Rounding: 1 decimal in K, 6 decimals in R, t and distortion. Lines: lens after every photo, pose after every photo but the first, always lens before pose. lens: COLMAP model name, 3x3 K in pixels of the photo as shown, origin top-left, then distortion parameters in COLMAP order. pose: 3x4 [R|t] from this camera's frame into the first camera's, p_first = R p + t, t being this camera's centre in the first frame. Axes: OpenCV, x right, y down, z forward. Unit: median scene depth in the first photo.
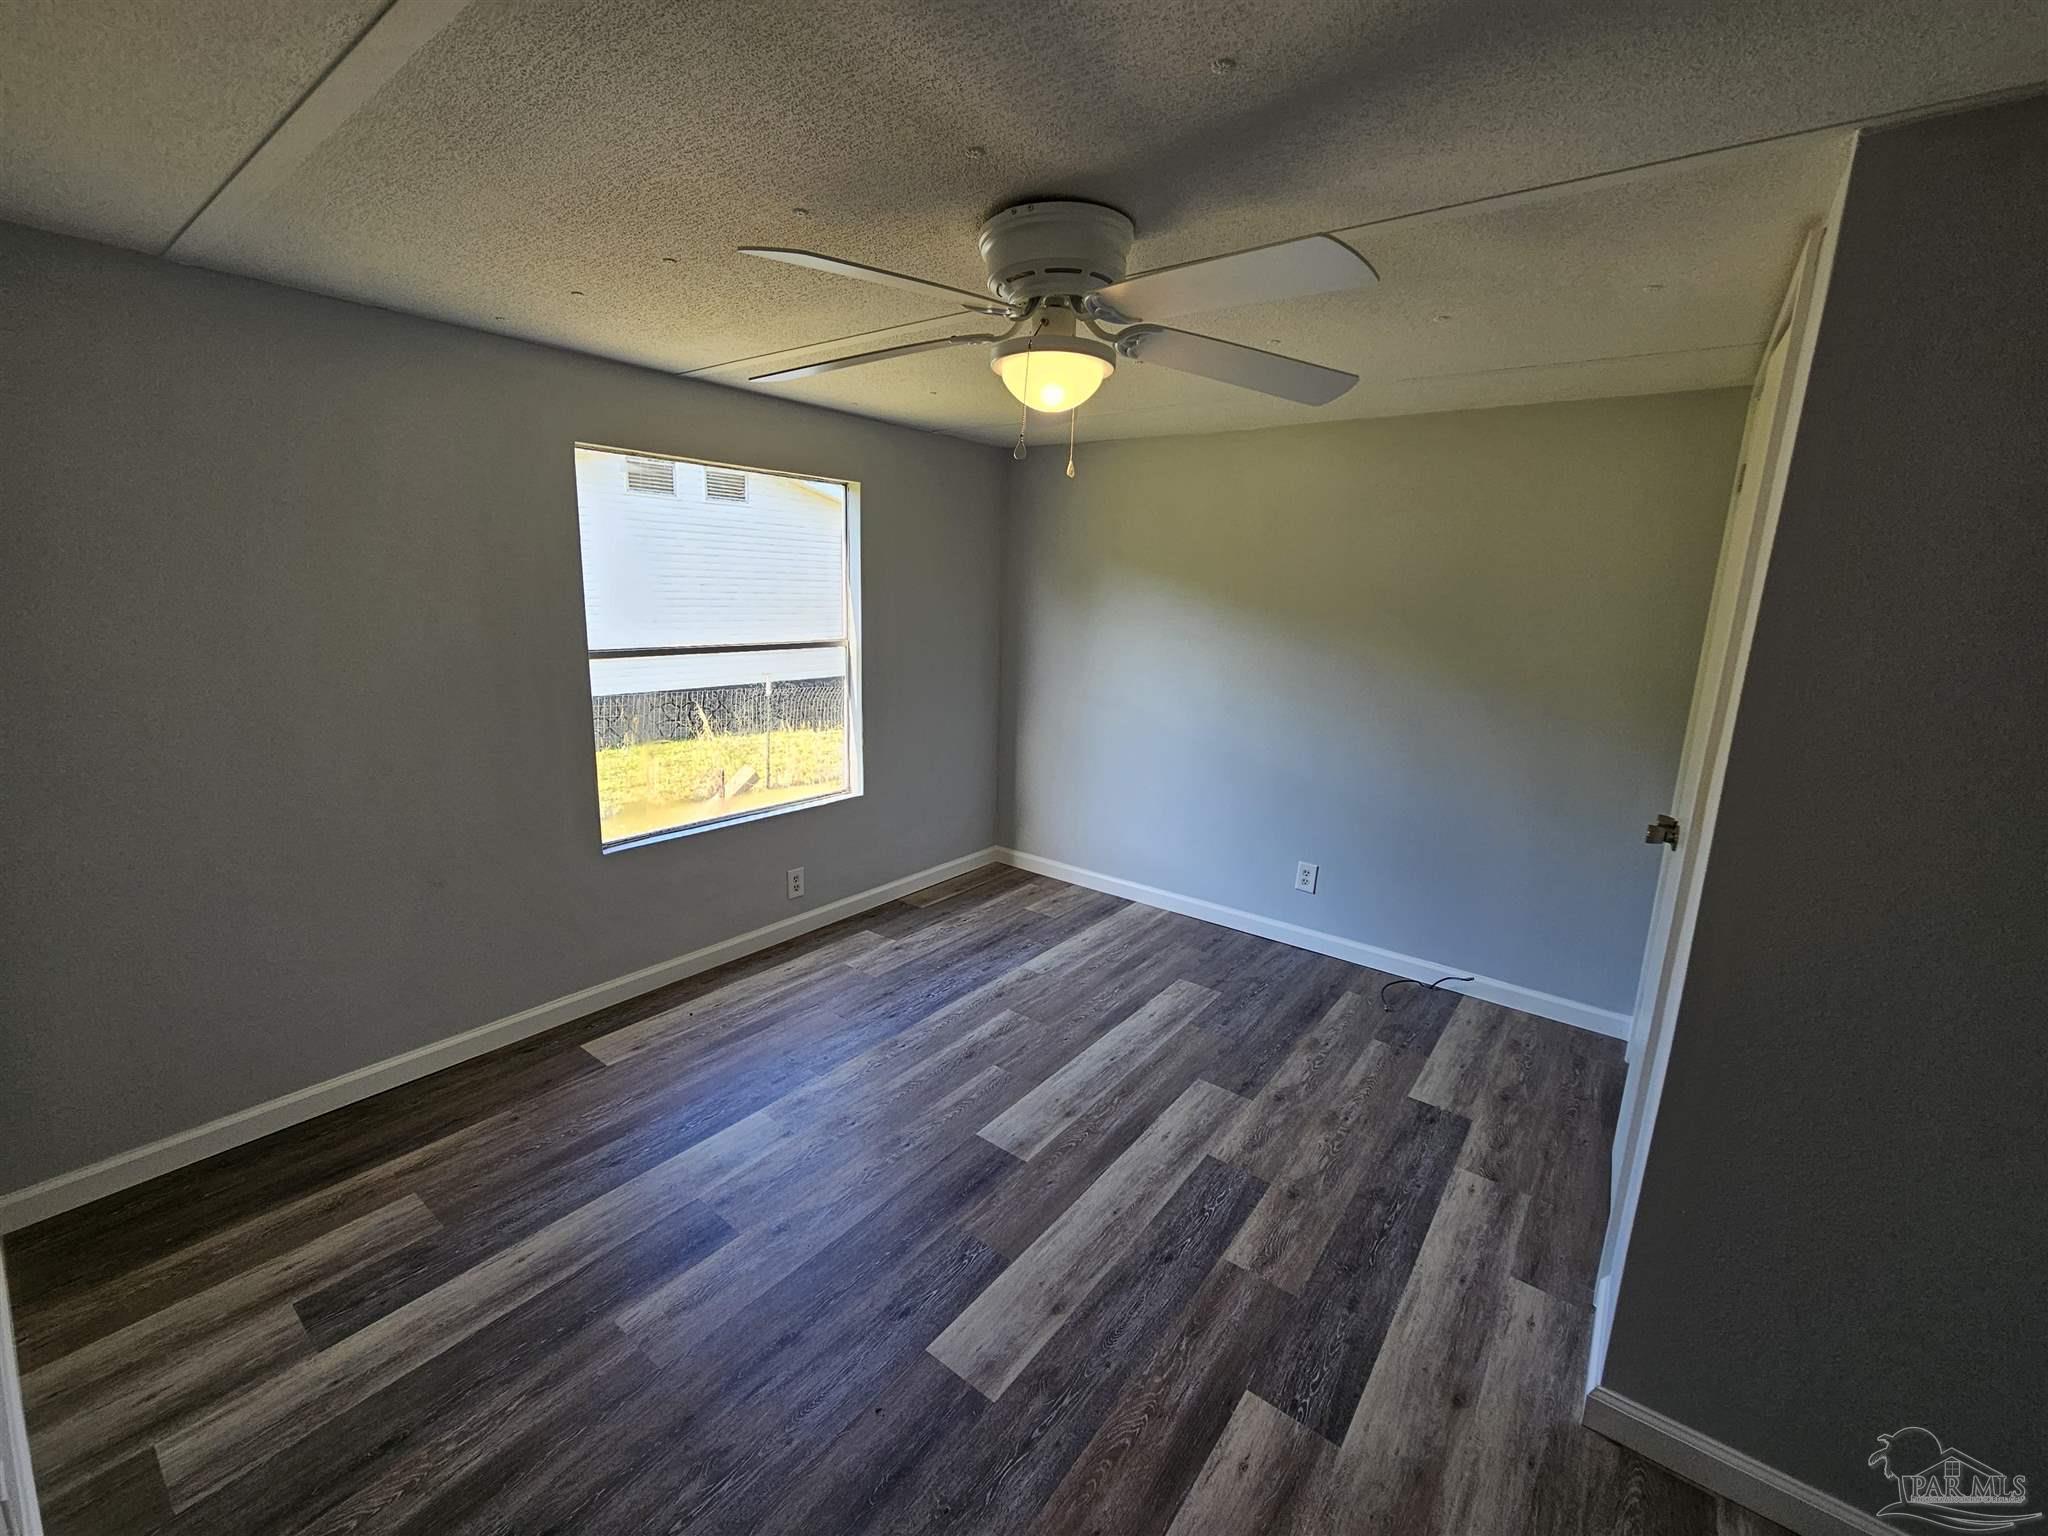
lens RADIAL K [[845.1, 0, 1024.0], [0, 845.1, 768.0], [0, 0, 1]] dist [0.001988, 0.000129]
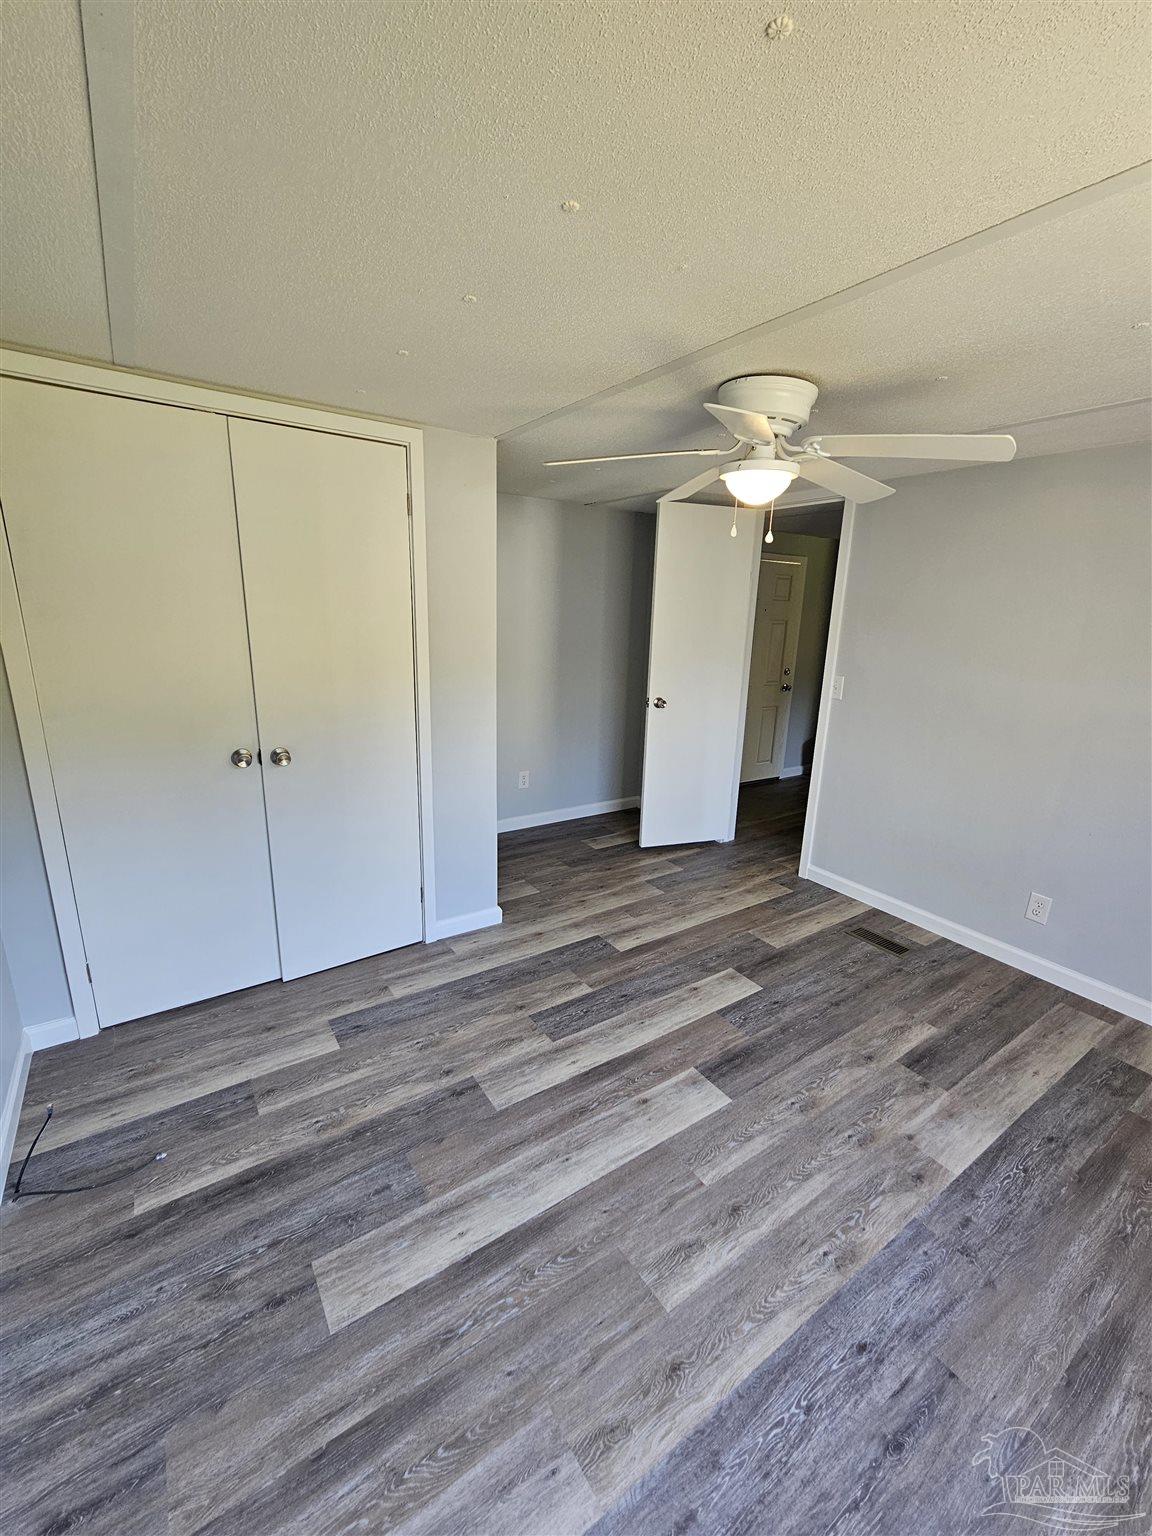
lens RADIAL K [[633.8, 0, 576.0], [0, 633.8, 768.0], [0, 0, 1]] dist [0.001988, 0.000129]
pose [[-0.945195, -0.140296, 0.294827, -0.045531], [0.008856, 0.891628, 0.452681, -0.352115], [-0.326385, 0.430484, -0.841521, 1.554214]]
